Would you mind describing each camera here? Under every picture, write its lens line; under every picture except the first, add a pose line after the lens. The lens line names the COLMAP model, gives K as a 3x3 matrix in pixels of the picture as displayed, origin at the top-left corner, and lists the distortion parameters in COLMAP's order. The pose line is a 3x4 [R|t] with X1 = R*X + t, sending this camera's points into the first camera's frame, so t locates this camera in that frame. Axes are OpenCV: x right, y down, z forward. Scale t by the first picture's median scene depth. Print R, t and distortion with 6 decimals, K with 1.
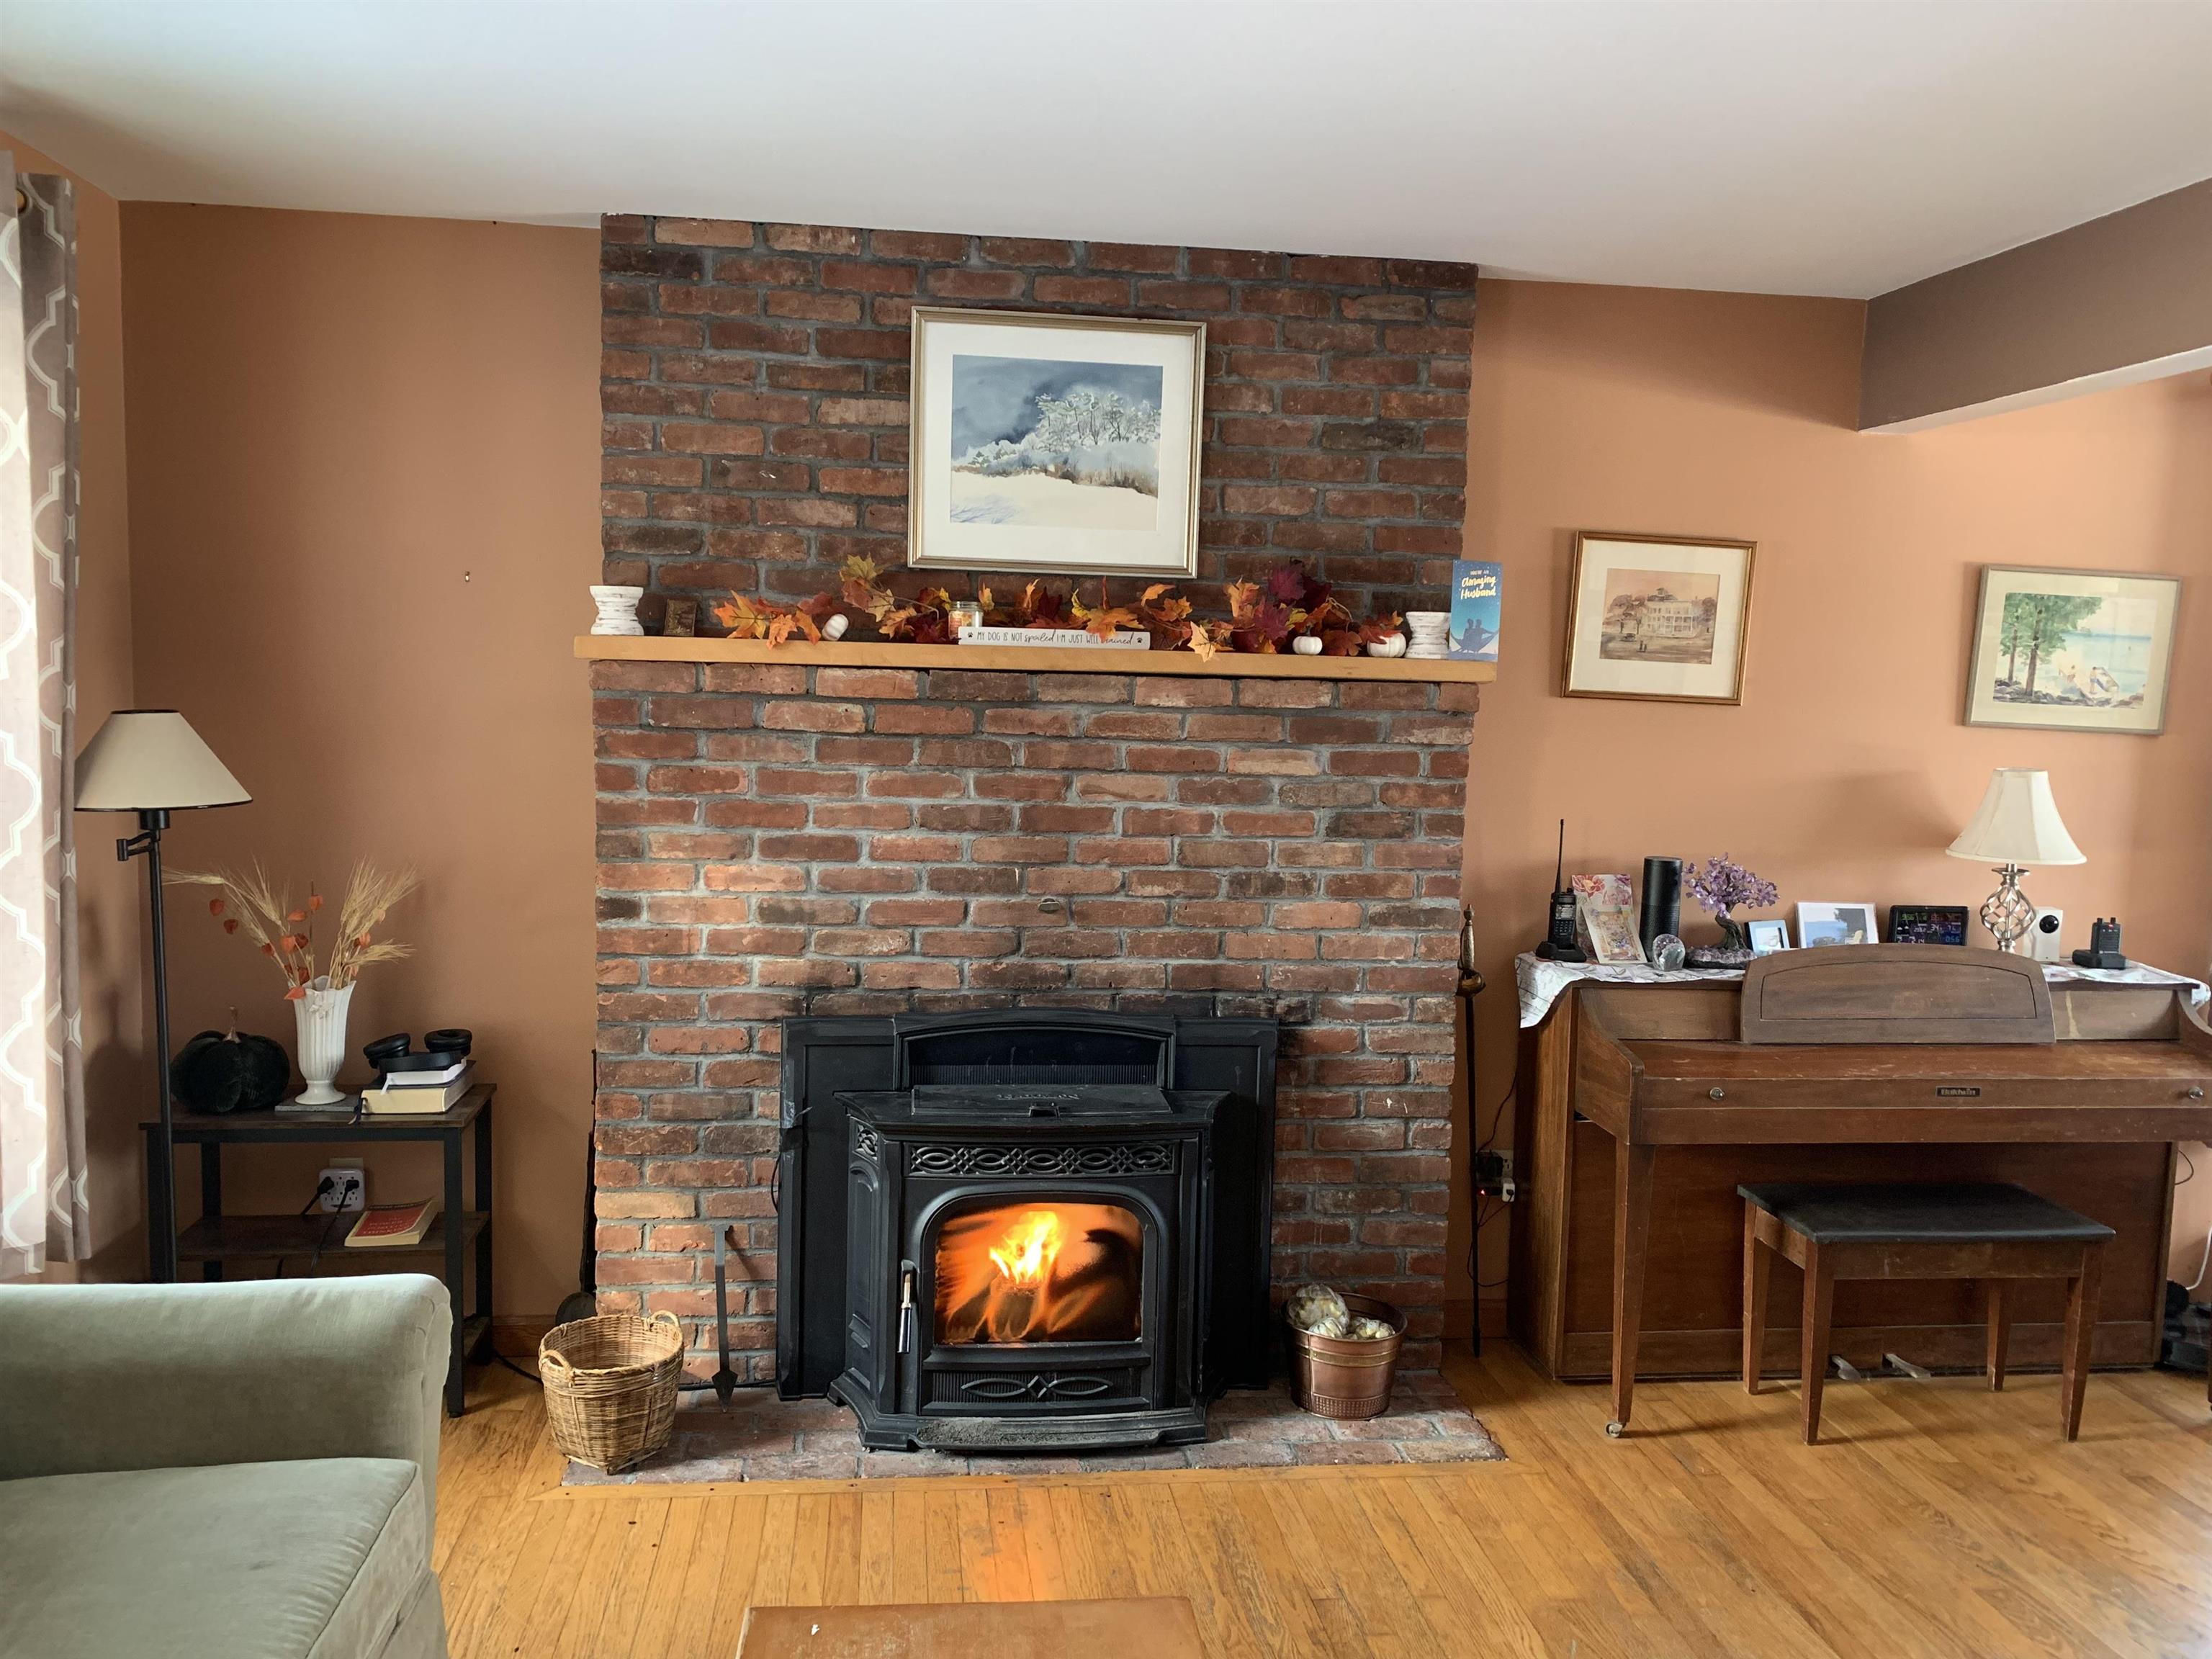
lens RADIAL K [[1689.9, 0, 1106.0], [0, 1689.9, 829.5], [0, 0, 1]] dist [0.155796, -0.392736]
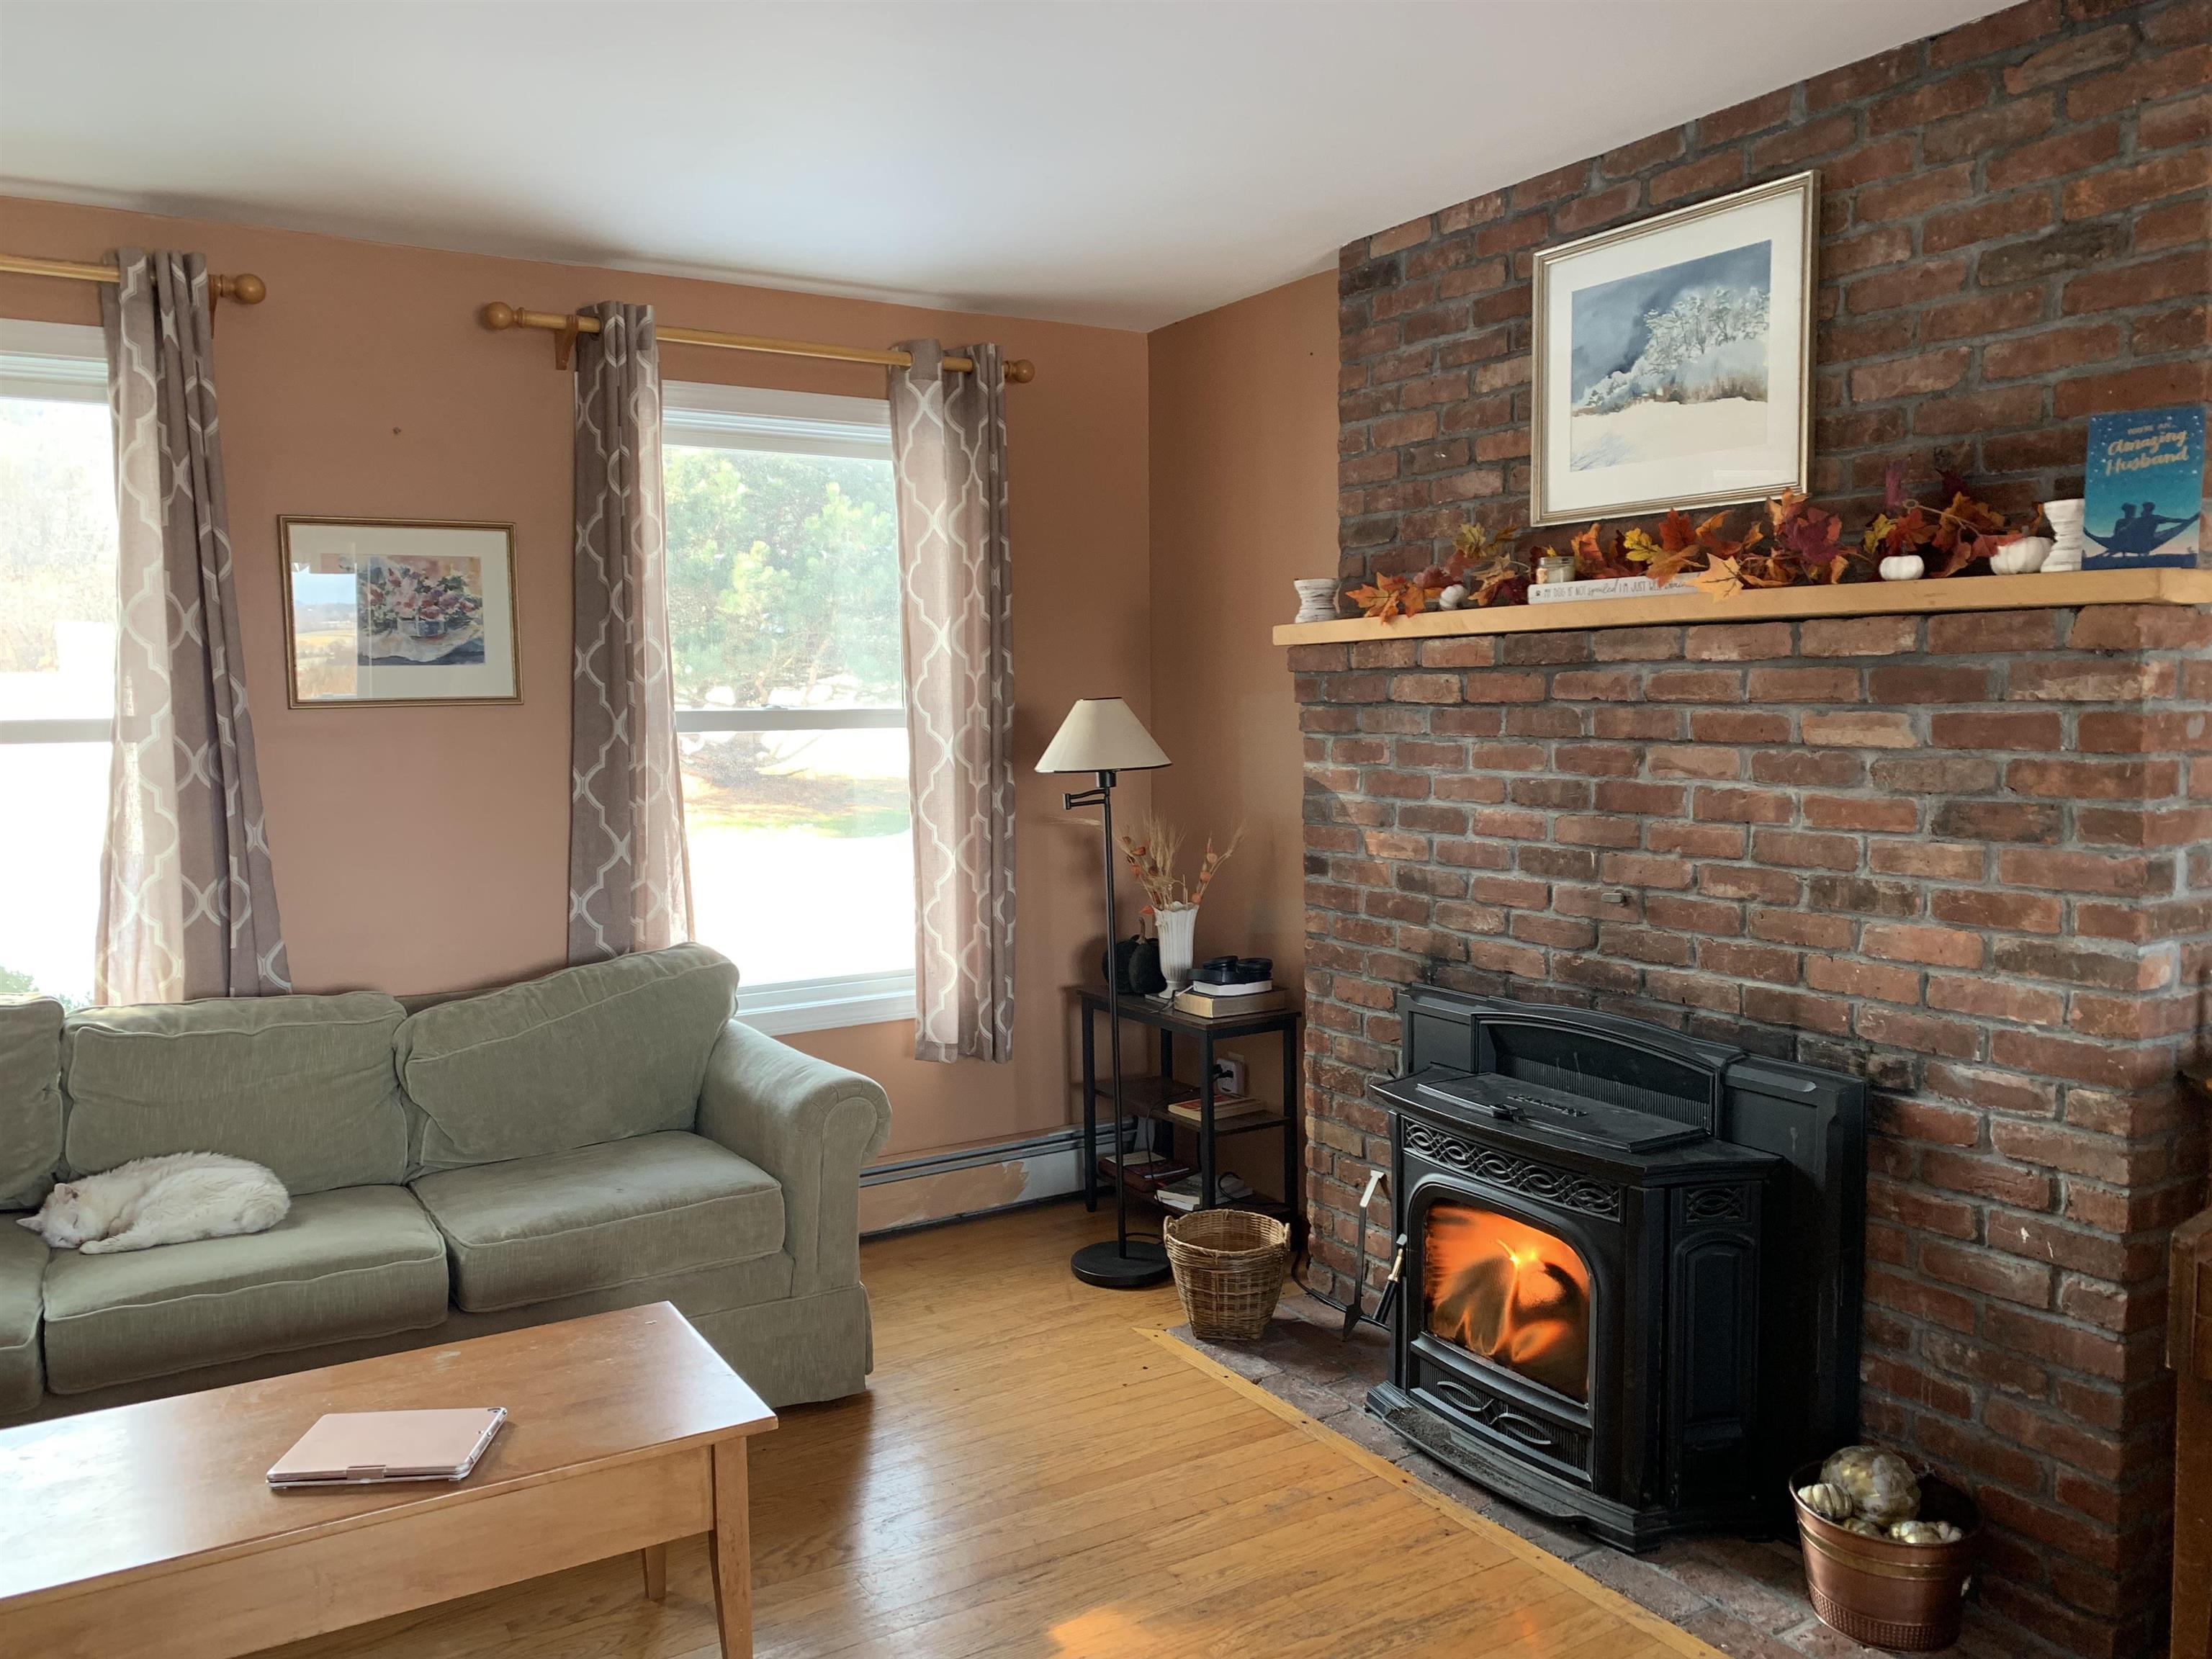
lens RADIAL K [[1701.8, 0, 1074.9], [0, 1701.8, 833.2], [0, 0, 1]] dist [0.017663, -0.012167]
pose [[0.406962, 0.045459, -0.912313, 0.646145], [-0.059219, 0.997973, 0.023311, 0.008248], [0.911524, 0.044539, 0.408829, 0.384574]]
